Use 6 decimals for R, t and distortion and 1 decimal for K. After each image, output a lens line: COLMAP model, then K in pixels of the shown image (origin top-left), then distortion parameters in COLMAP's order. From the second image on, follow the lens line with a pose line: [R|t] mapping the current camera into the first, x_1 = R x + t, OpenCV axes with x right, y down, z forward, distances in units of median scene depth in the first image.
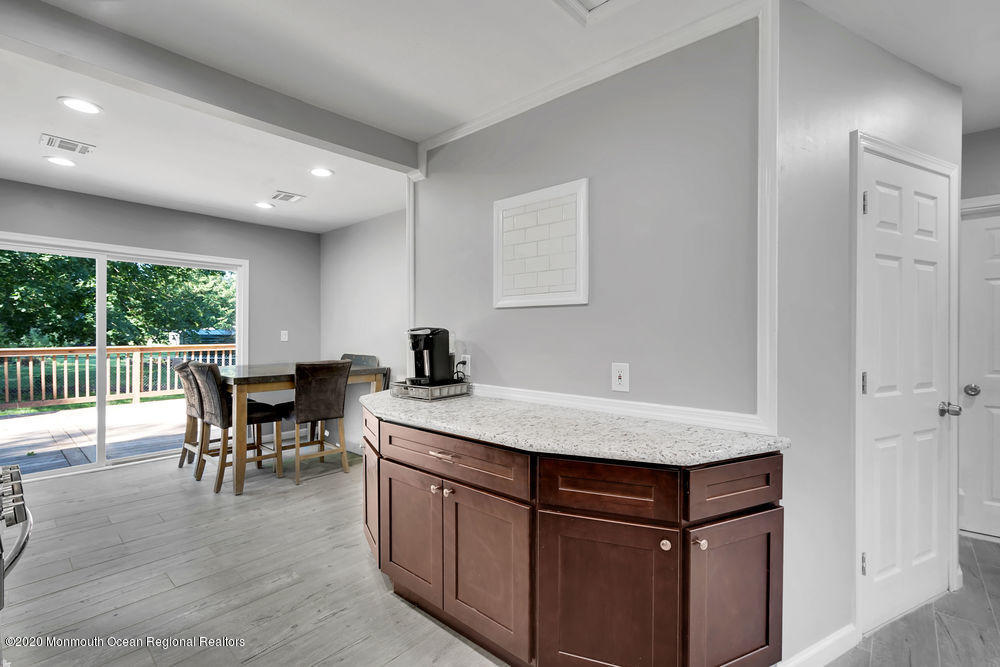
lens RADIAL K [[451.8, 0, 493.8], [0, 451.8, 335.1], [0, 0, 1]] dist [-0.003870, 0.000716]
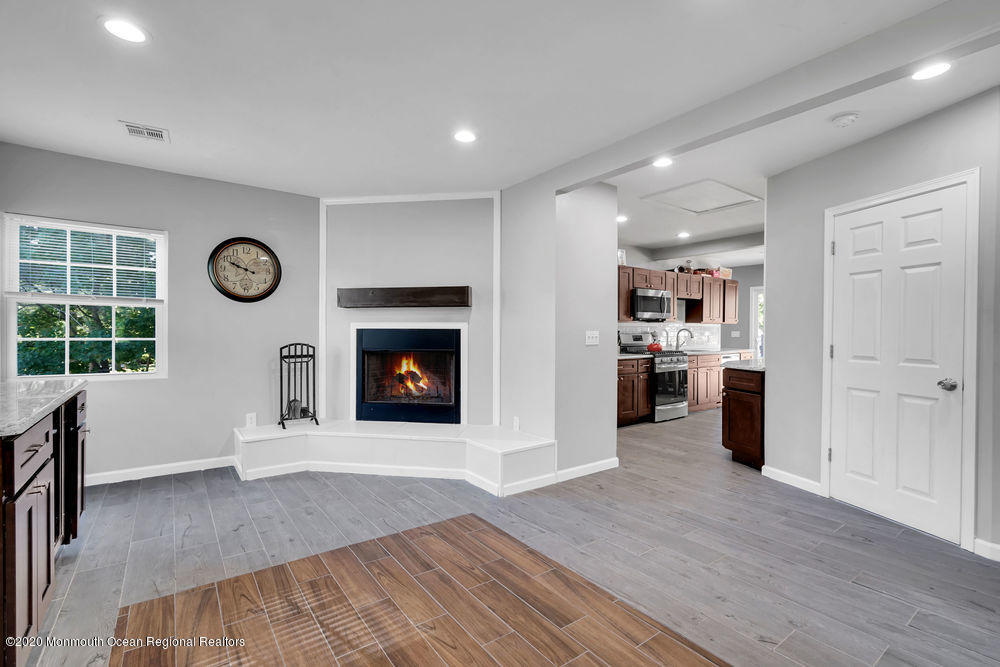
lens RADIAL K [[451.8, 0, 501.3], [0, 451.8, 336.1], [0, 0, 1]] dist [-0.003870, 0.000716]
pose [[-0.202181, 0.006882, -0.979324, 0.667289], [-0.009828, 0.999911, 0.009055, 0.010812], [0.979299, 0.011456, -0.202095, 0.024421]]
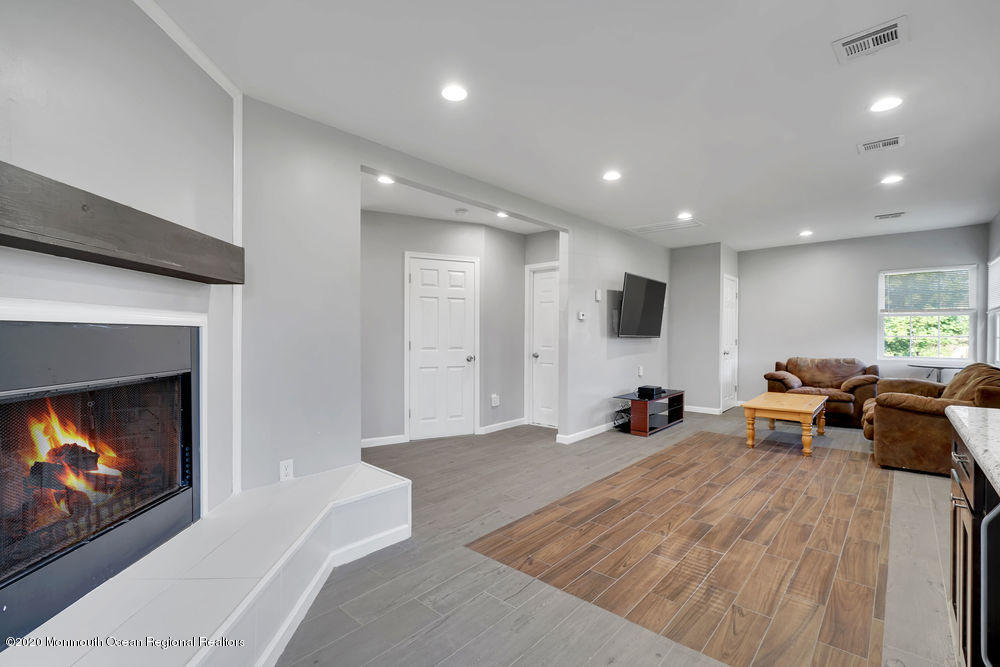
lens RADIAL K [[451.8, 0, 500.4], [0, 451.8, 334.1], [0, 0, 1]] dist [-0.003870, 0.000716]
pose [[0.999996, 0.000976, 0.002557, 0.322989], [-0.000959, 0.999976, -0.006858, 0.013897], [-0.002563, 0.006855, 0.999973, -0.403233]]
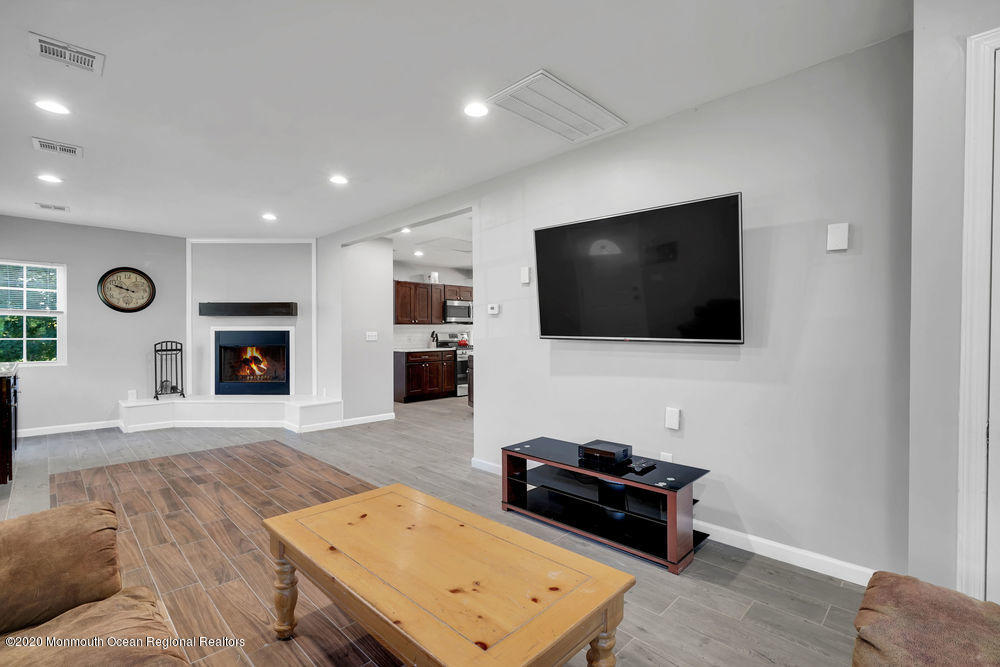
lens RADIAL K [[451.8, 0, 503.2], [0, 451.8, 335.7], [0, 0, 1]] dist [-0.003870, 0.000716]
pose [[-0.043769, 0.009525, -0.998996, 0.932705], [-0.006397, 0.999931, 0.009814, 0.006325], [0.999021, 0.006820, -0.043705, 0.281943]]
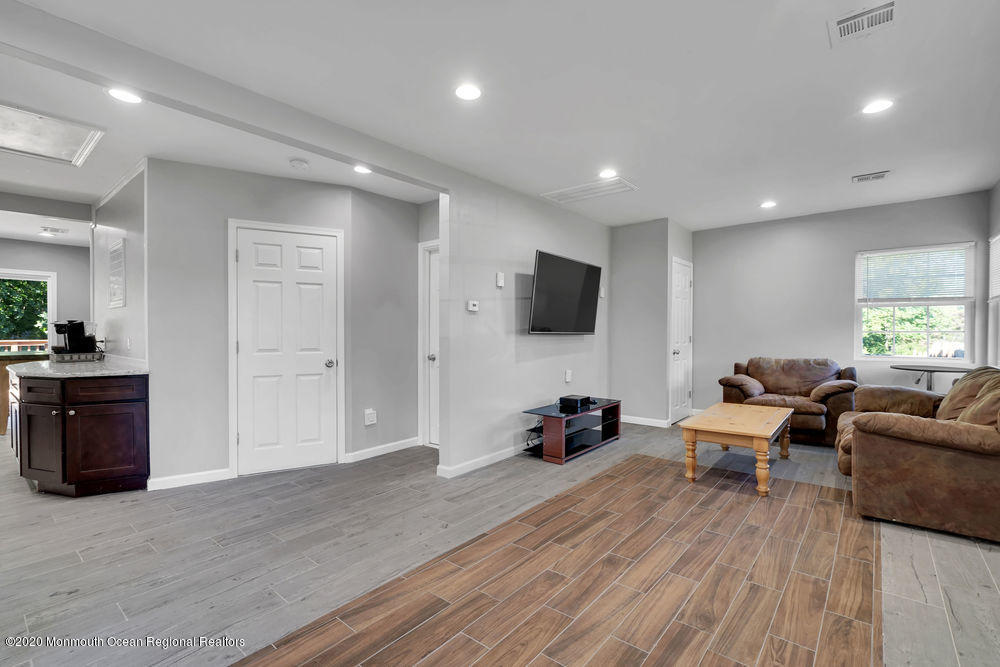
lens RADIAL K [[451.8, 0, 500.1], [0, 451.8, 333.6], [0, 0, 1]] dist [-0.003870, 0.000716]
pose [[0.999259, -0.003399, 0.038334, 0.452917], [0.003428, 0.999994, -0.000693, 0.013122], [-0.038332, 0.000824, 0.999265, -0.242244]]
